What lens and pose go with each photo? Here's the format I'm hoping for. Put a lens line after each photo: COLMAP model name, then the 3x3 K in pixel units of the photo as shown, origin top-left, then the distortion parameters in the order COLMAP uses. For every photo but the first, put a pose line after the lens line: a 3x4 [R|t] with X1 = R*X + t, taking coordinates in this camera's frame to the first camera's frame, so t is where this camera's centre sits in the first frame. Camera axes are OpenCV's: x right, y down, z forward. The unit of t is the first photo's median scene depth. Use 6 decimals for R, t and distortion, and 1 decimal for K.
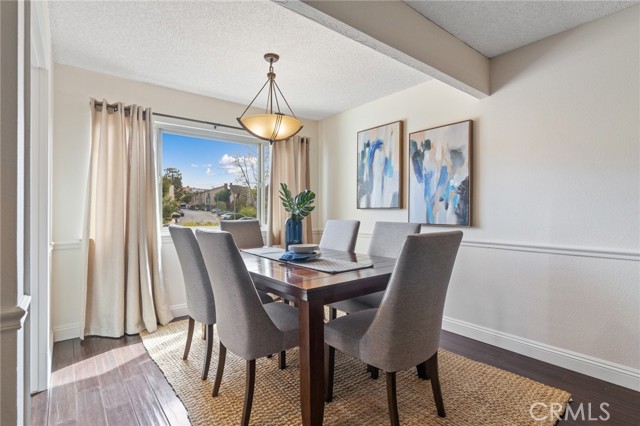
lens RADIAL K [[315.0, 0, 317.0], [0, 315.0, 216.5], [0, 0, 1]] dist [-0.001185, 0.000001]
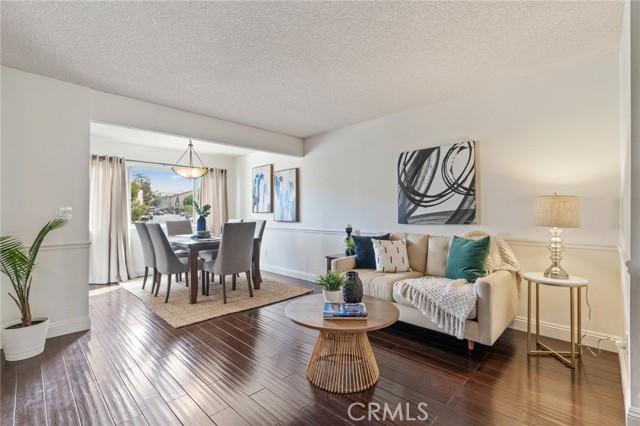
lens RADIAL K [[290.0, 0, 317.2], [0, 290.0, 214.2], [0, 0, 1]] dist [-0.005614, -0.000089]
pose [[0.993370, -0.004556, 0.114875, 0.330434], [0.006311, 0.999869, -0.014915, 0.009792], [-0.114792, 0.015541, 0.993268, -0.673531]]
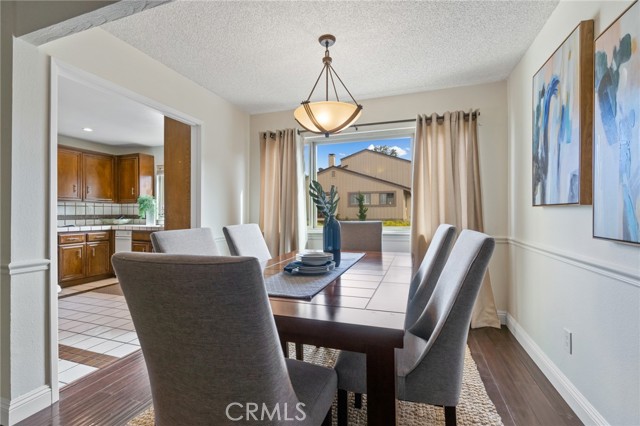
lens RADIAL K [[290.0, 0, 314.3], [0, 290.0, 213.7], [0, 0, 1]] dist [-0.005614, -0.000089]
pose [[0.540566, -0.001796, -0.841300, 0.405491], [-0.007580, 0.999947, -0.007005, -0.005347], [0.841267, 0.010163, 0.540524, 0.411805]]
